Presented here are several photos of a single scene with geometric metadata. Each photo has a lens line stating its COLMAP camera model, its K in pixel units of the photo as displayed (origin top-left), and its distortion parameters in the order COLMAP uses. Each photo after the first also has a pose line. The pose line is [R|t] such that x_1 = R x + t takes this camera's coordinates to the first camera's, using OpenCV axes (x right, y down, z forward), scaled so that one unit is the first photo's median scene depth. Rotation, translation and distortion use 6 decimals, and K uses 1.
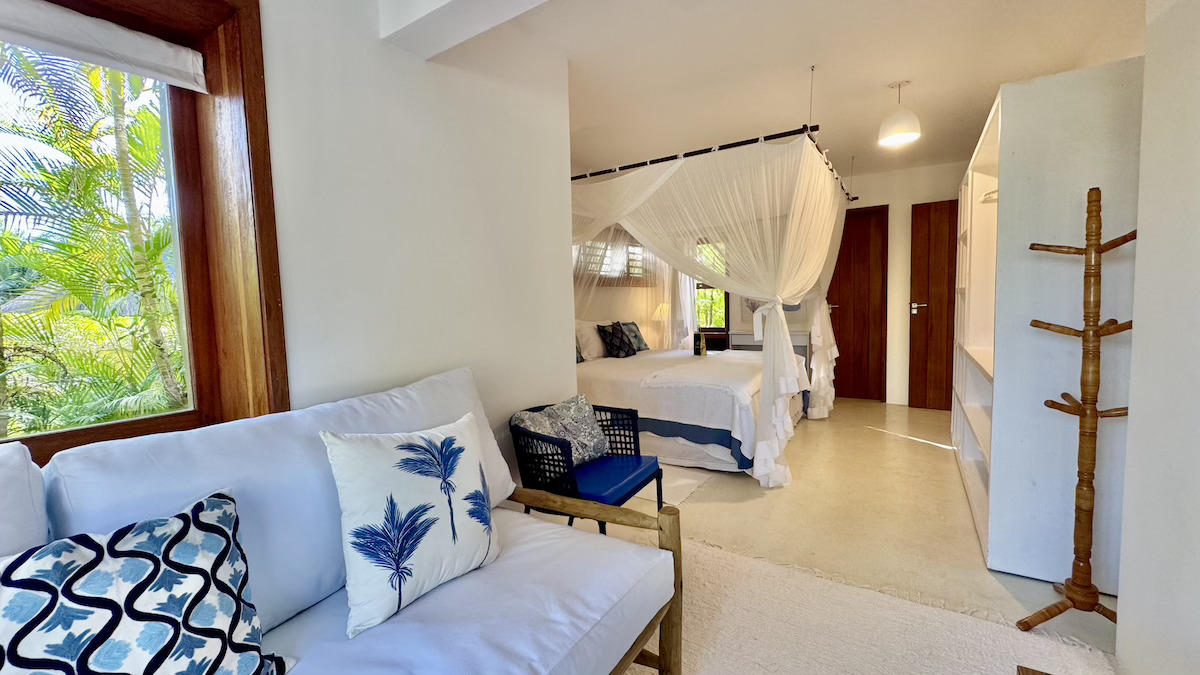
lens RADIAL K [[480.8, 0, 604.3], [0, 480.8, 335.3], [0, 0, 1]] dist [-0.004483, 0.000839]
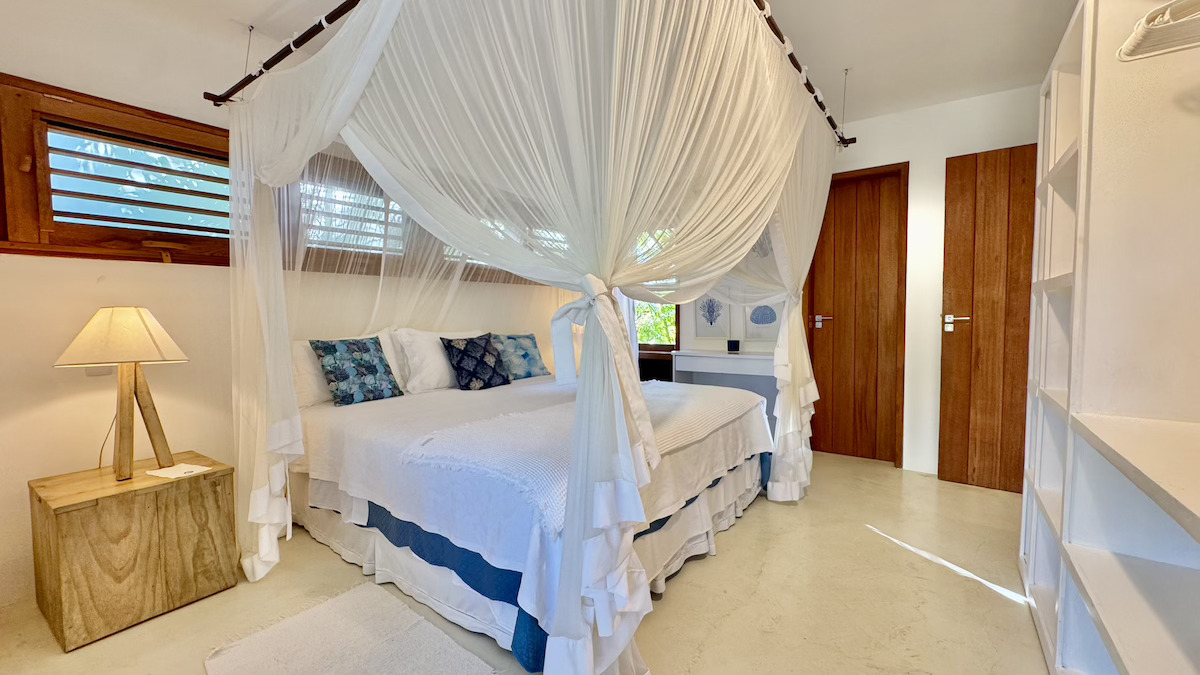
lens RADIAL K [[480.8, 0, 601.0], [0, 480.8, 337.0], [0, 0, 1]] dist [-0.004483, 0.000839]
pose [[0.998437, 0.022472, -0.051178, 0.232618], [-0.023509, 0.999529, -0.019743, -0.014954], [0.050710, 0.020915, 0.998494, 0.364214]]
